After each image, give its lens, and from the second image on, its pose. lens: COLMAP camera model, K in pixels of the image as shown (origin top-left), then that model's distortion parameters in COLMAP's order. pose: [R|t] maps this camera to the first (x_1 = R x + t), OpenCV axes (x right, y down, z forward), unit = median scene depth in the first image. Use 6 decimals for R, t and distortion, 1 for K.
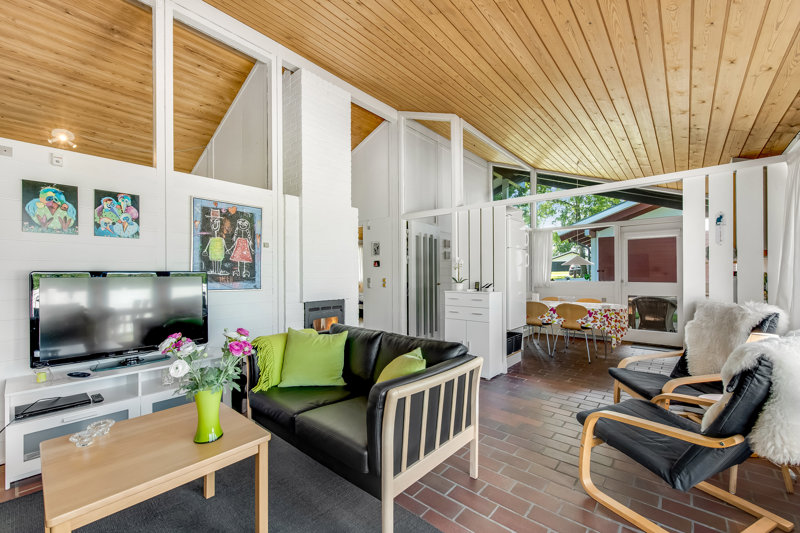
lens RADIAL K [[333.0, 0, 404.9], [0, 333.0, 274.7], [0, 0, 1]] dist [0.010606, -0.003434]
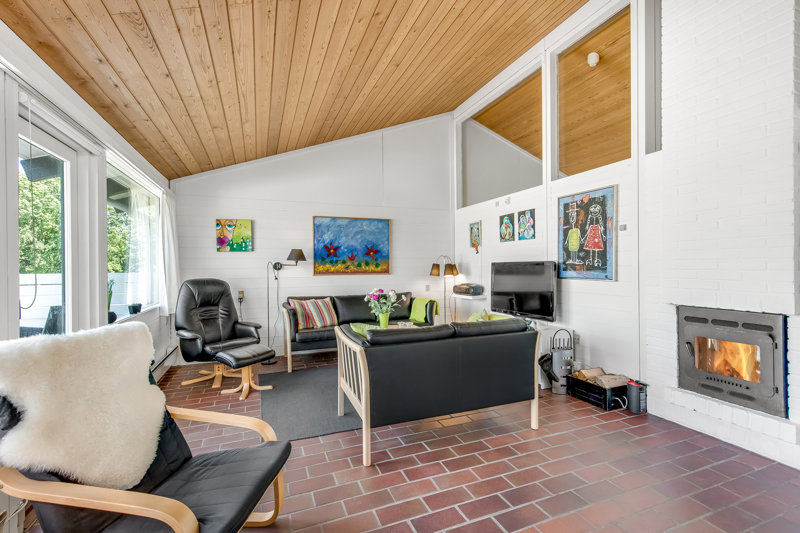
lens RADIAL K [[351.9, 0, 402.5], [0, 351.9, 265.7], [0, 0, 1]] dist [0.000036, 0.000520]
pose [[-0.468064, 0.007621, -0.883662, 0.712365], [0.008733, 0.999954, 0.003999, -0.003209], [0.883652, -0.005845, -0.468109, 1.074080]]
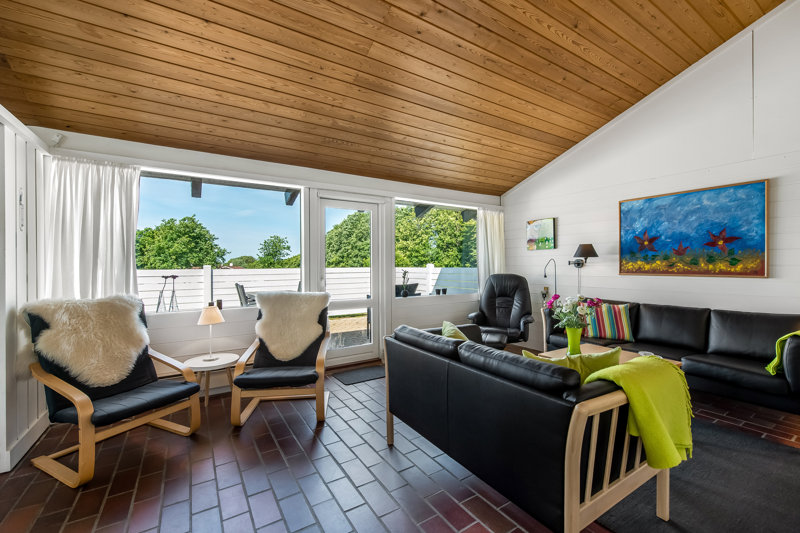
lens RADIAL K [[333.0, 0, 400.5], [0, 333.0, 264.7], [0, 0, 1]] dist [0.010606, -0.003434]
pose [[-0.952739, 0.009309, 0.303647, -0.116729], [0.009820, 0.999952, 0.000158, -0.000880], [-0.303631, 0.003133, -0.952785, 1.384960]]
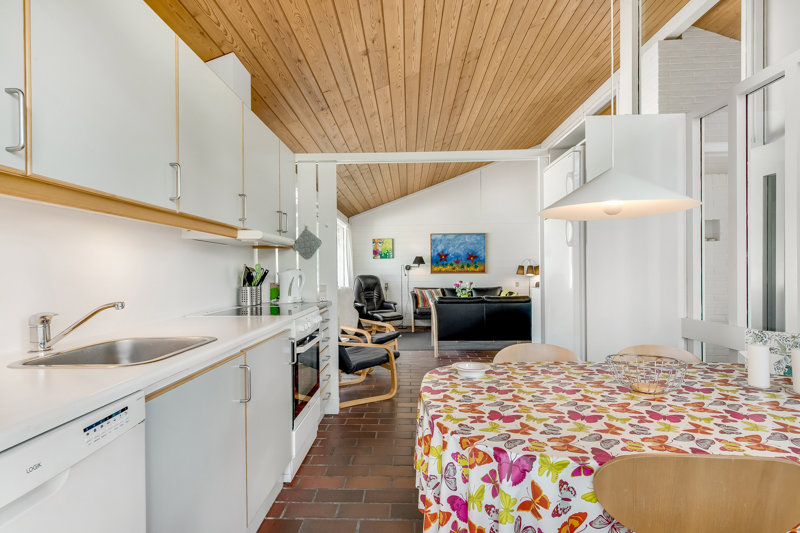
lens RADIAL K [[397.0, 0, 396.4], [0, 397.0, 270.9], [0, 0, 1]] dist [0.004465, 0.000135]
pose [[-0.784622, 0.012823, -0.619842, 1.329237], [0.010923, 0.999917, 0.006858, 0.003229], [0.619878, -0.001390, -0.784697, 1.924097]]
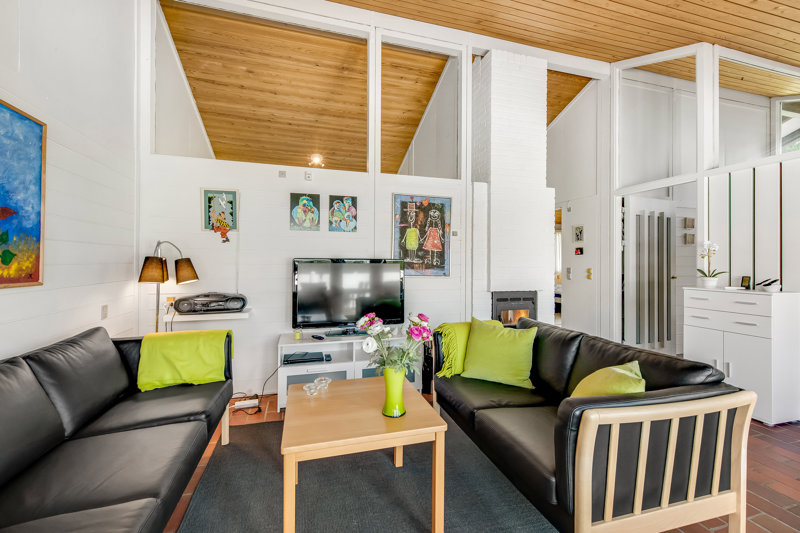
lens RADIAL K [[333.0, 0, 404.5], [0, 333.0, 261.0], [0, 0, 1]] dist [0.010606, -0.003434]
pose [[0.834672, 0.005842, -0.550716, 0.020214], [-0.010481, 0.999931, -0.005278, 0.002202], [0.550647, 0.010177, 0.834676, 0.073967]]
